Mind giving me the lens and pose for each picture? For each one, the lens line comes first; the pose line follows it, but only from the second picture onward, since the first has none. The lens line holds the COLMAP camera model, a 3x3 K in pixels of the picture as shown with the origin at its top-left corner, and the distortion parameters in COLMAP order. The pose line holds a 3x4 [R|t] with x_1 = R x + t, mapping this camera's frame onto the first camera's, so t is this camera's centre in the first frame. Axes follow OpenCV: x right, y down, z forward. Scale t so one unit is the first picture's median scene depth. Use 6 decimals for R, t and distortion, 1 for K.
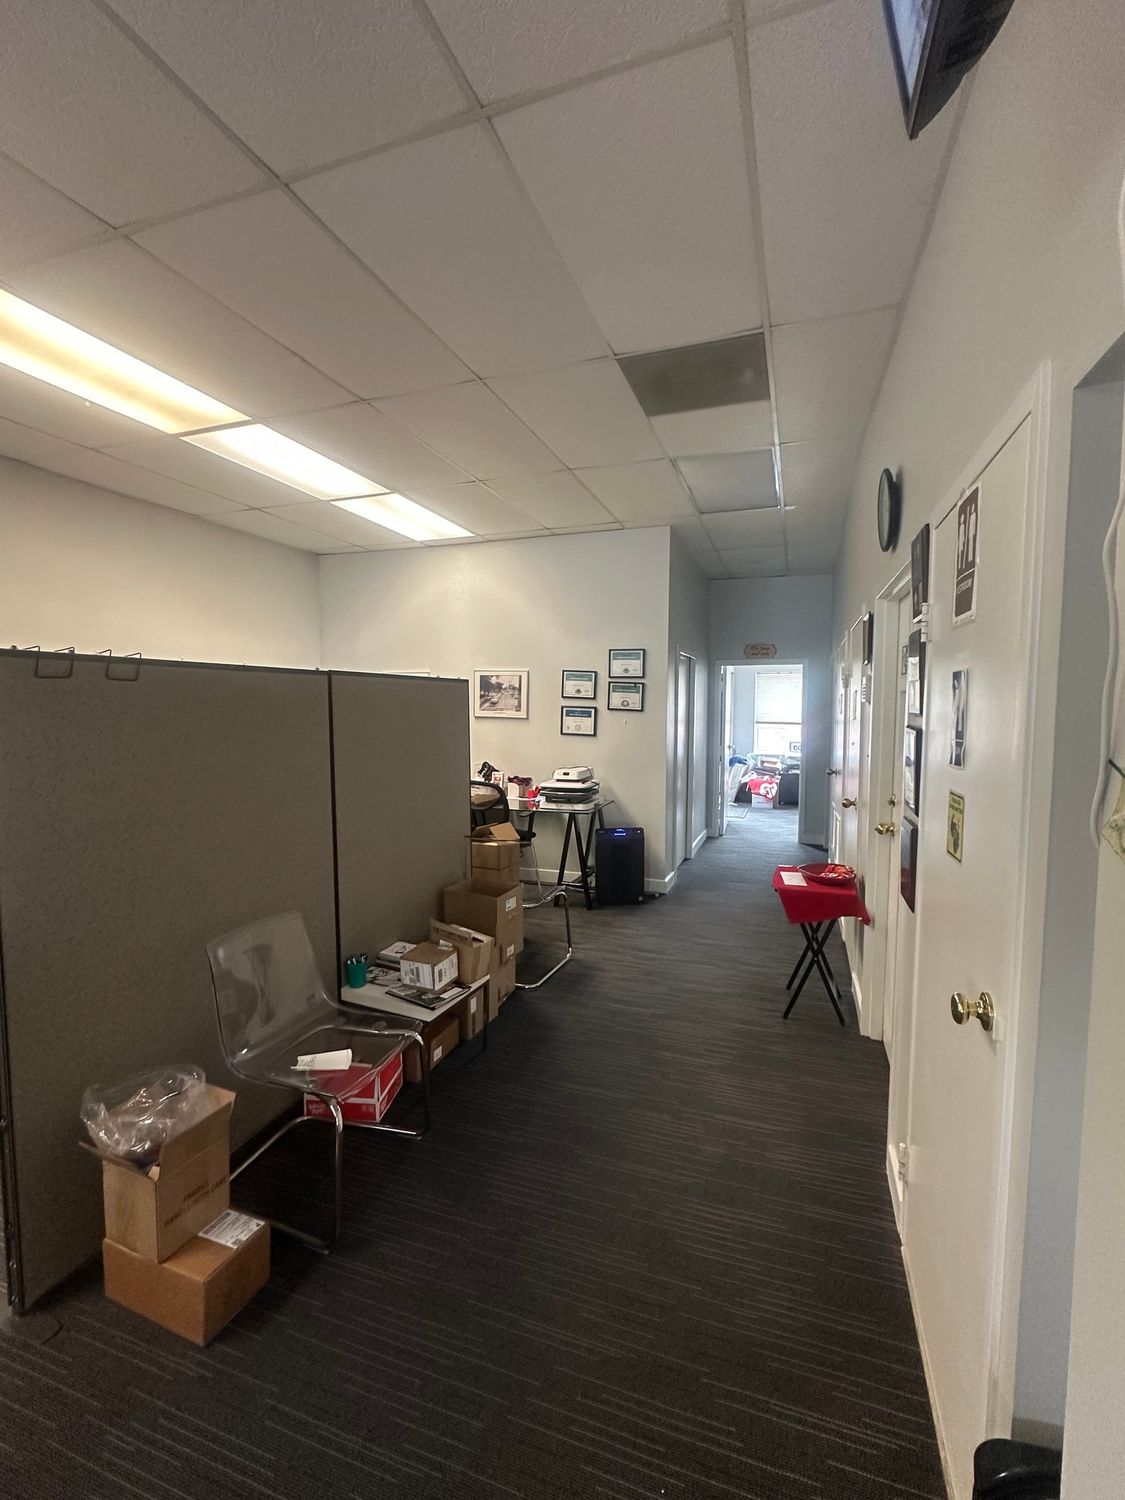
lens RADIAL K [[672.2, 0, 553.2], [0, 672.2, 752.4], [0, 0, 1]] dist [-0.001396, 0.001206]
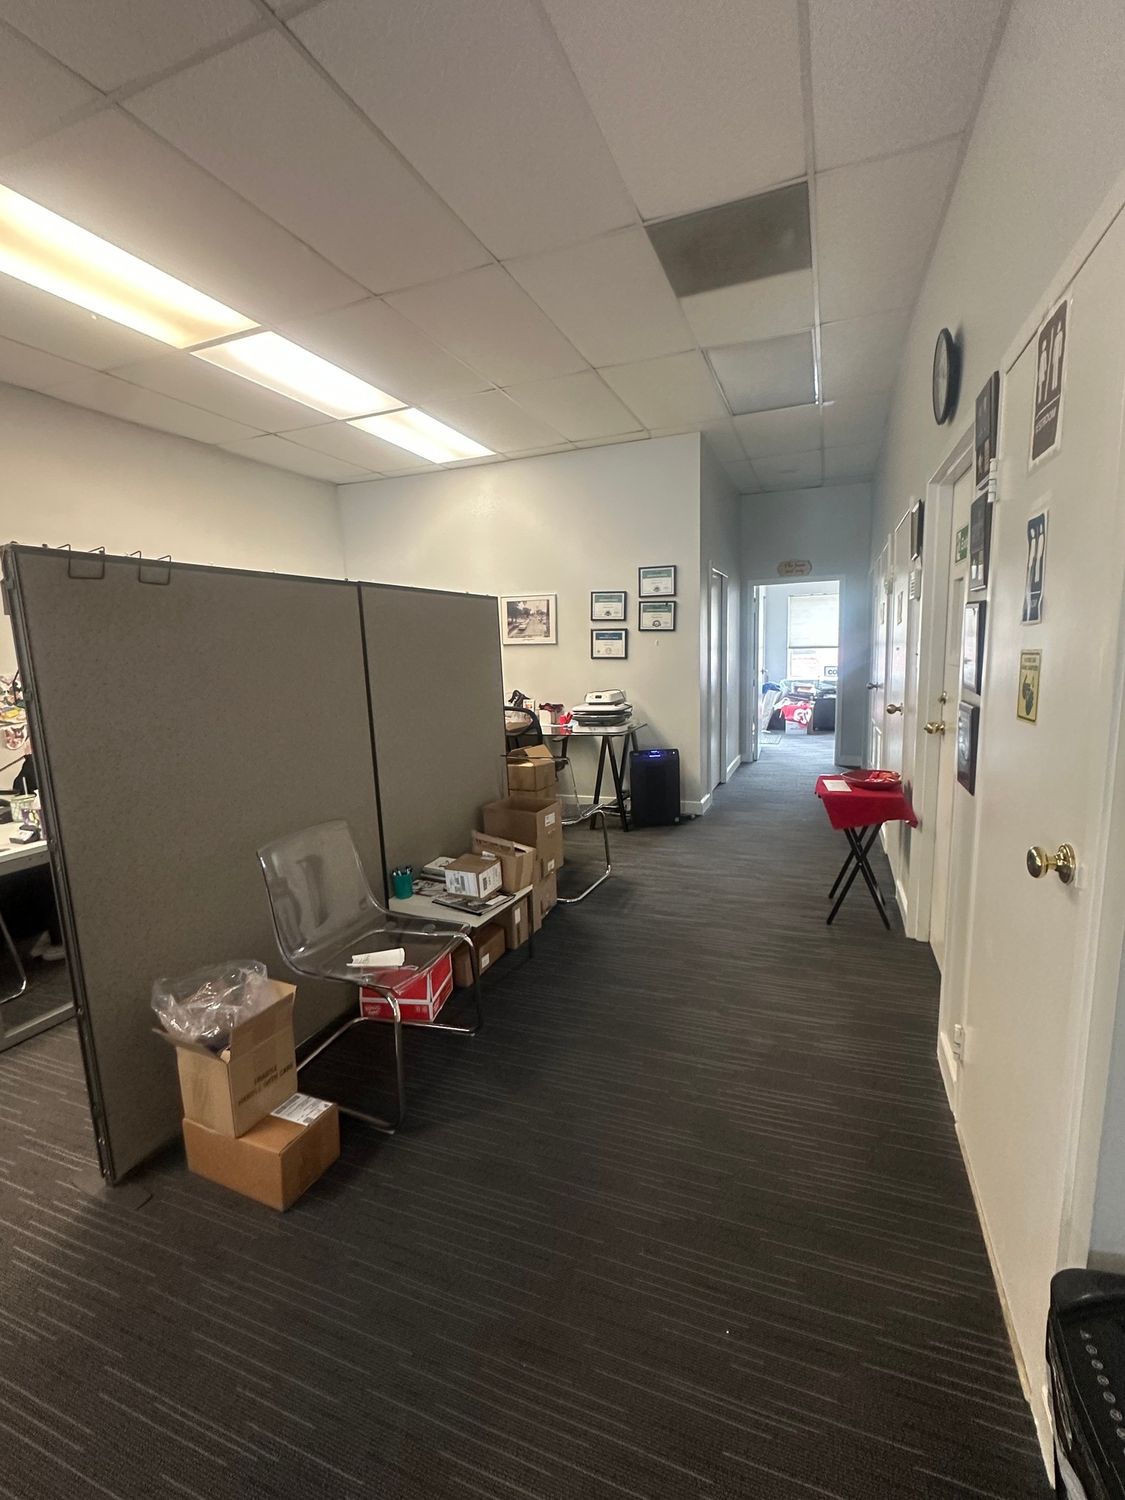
lens RADIAL K [[672.2, 0, 551.9], [0, 672.2, 752.7], [0, 0, 1]] dist [-0.001396, 0.001206]
pose [[0.998534, -0.032247, -0.043476, -0.013854], [0.035833, 0.995788, 0.084394, 0.044061], [0.040571, -0.085828, 0.995484, 0.011947]]
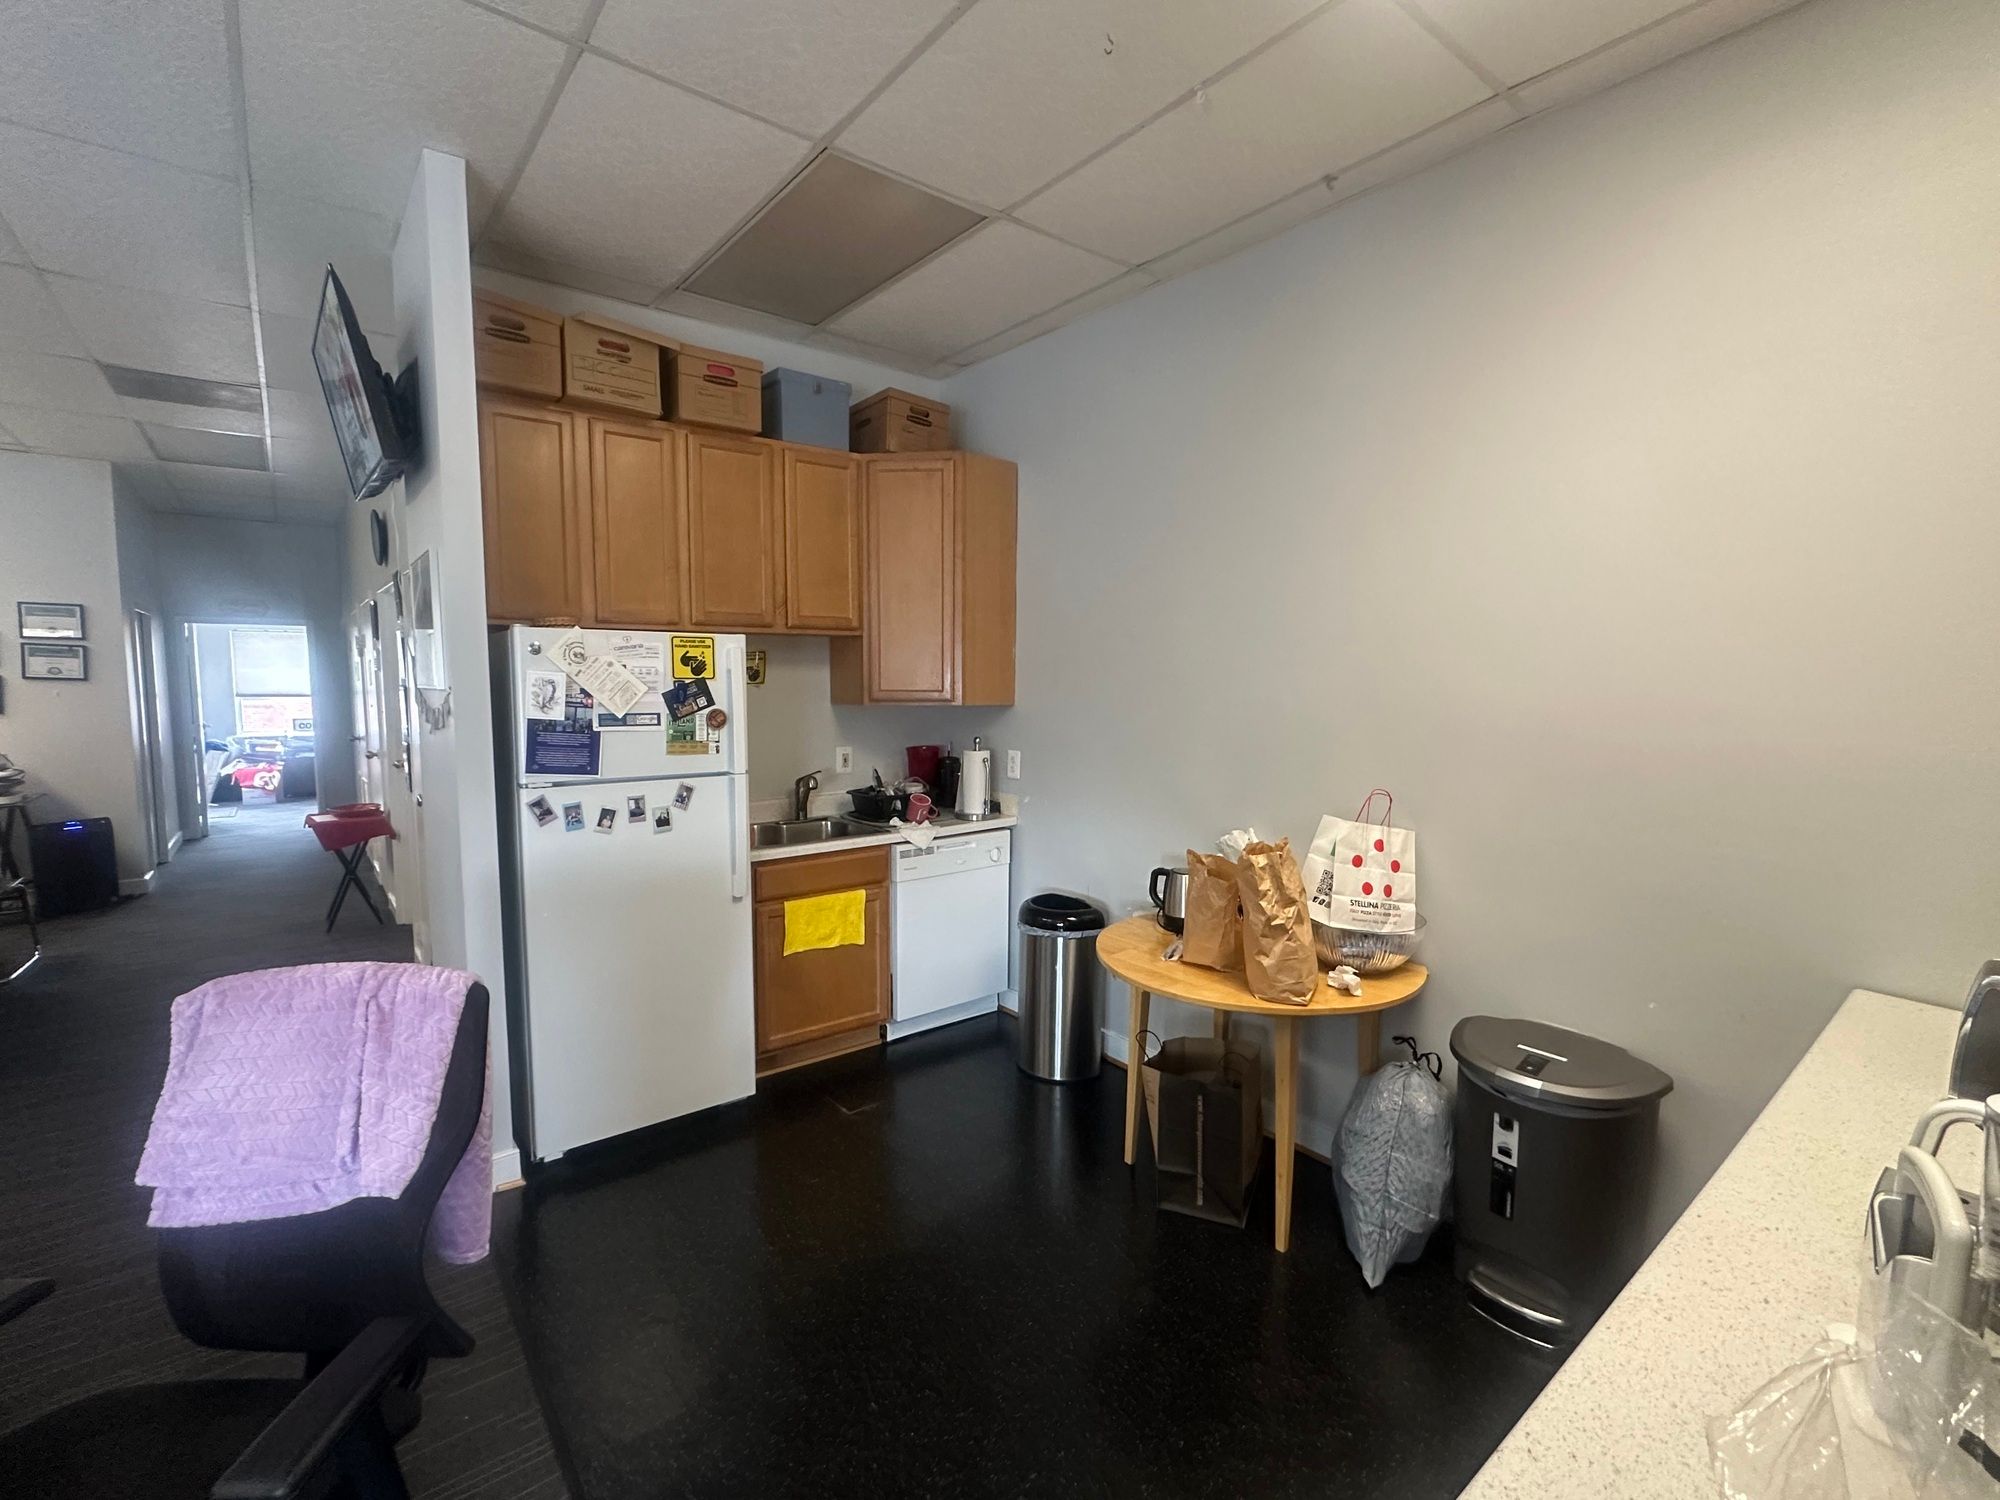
lens RADIAL K [[896.2, 0, 999.5], [0, 896.2, 751.9], [0, 0, 1]] dist [-0.001396, 0.001206]
pose [[0.525315, -0.076709, 0.847443, -0.368444], [0.060237, 0.996782, 0.052887, 0.060495], [-0.848773, 0.023265, 0.528245, -0.898810]]
